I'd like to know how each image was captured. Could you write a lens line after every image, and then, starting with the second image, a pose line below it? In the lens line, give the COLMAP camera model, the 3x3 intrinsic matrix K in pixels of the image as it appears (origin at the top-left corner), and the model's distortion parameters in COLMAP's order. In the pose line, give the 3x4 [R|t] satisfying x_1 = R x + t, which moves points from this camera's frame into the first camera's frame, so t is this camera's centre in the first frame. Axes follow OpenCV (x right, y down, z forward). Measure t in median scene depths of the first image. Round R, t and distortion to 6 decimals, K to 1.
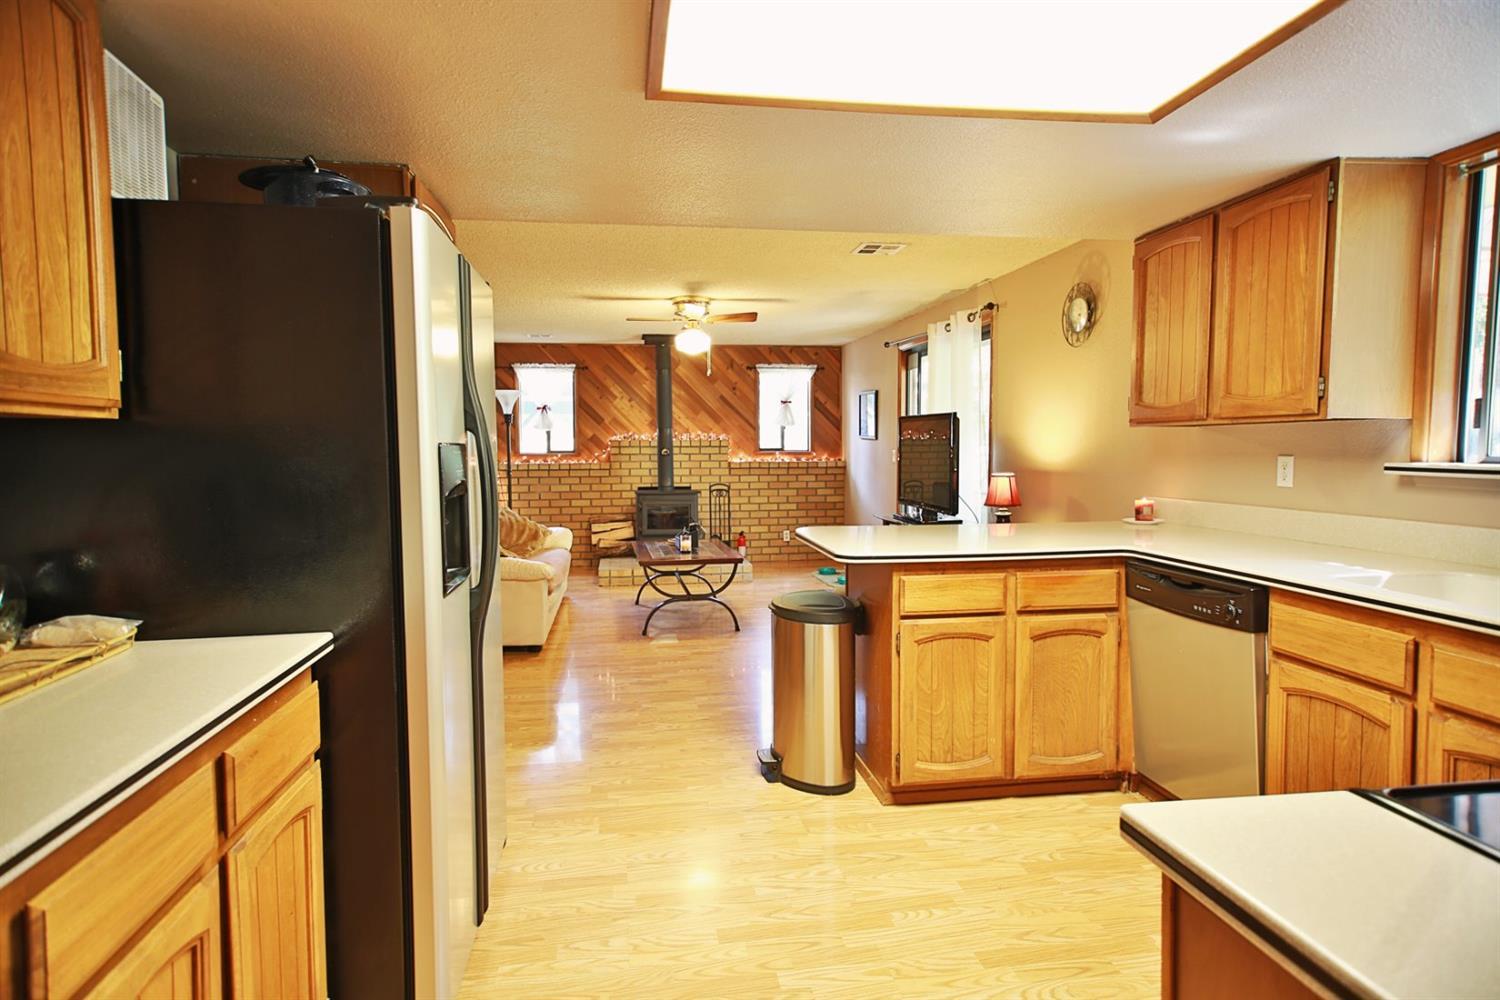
lens RADIAL K [[871.2, 0, 772.4], [0, 871.2, 499.4], [0, 0, 1]] dist [0.001059, 0.000155]
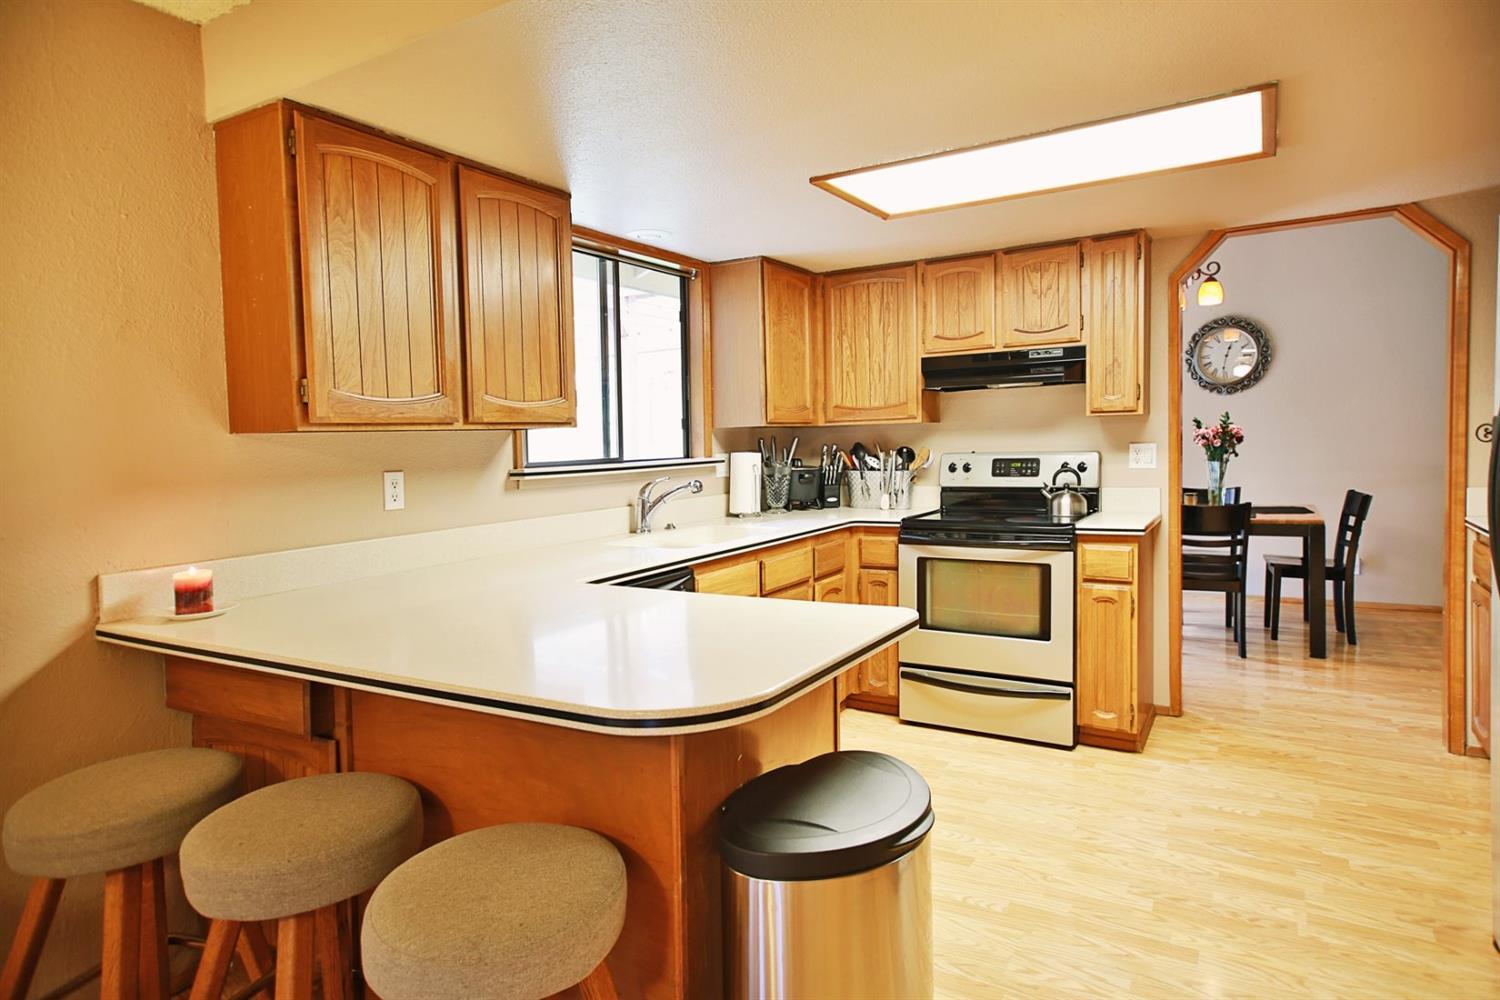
lens RADIAL K [[871.2, 0, 772.4], [0, 871.2, 499.4], [0, 0, 1]] dist [0.001059, 0.000155]
pose [[-0.781318, -0.009921, 0.624054, -0.256402], [0.075810, 0.990962, 0.110668, -0.109124], [-0.619511, 0.133777, -0.773505, 1.754801]]
